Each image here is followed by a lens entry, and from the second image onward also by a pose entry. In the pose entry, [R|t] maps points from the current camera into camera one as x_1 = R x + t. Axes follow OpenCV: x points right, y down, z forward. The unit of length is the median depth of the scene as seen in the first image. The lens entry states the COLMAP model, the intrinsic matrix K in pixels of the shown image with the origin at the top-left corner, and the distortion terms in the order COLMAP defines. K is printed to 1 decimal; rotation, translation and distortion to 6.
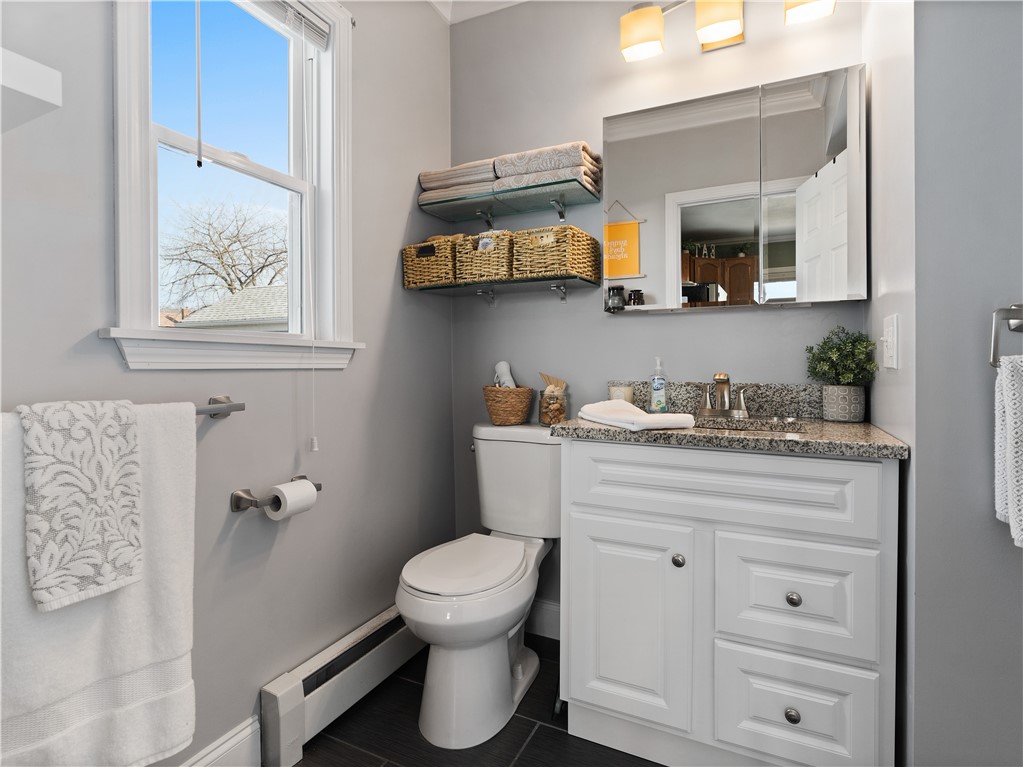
lens RADIAL K [[531.6, 0, 512.4], [0, 531.6, 374.0], [0, 0, 1]] dist [-0.013810, 0.004434]
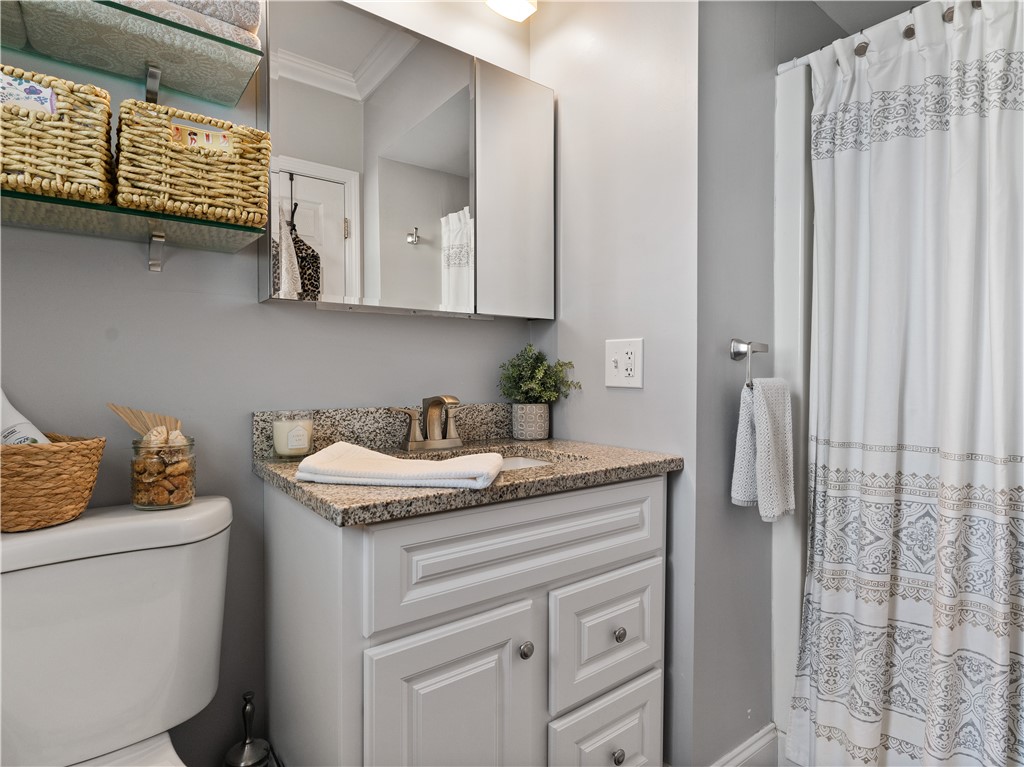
lens RADIAL K [[557.4, 0, 513.4], [0, 557.4, 388.0], [0, 0, 1]] dist [-0.007439, -0.000500]
pose [[0.420534, -0.026191, 0.906899, -0.325127], [0.015049, 0.999647, 0.021891, -0.029006], [-0.907152, 0.004442, 0.420780, 0.560470]]
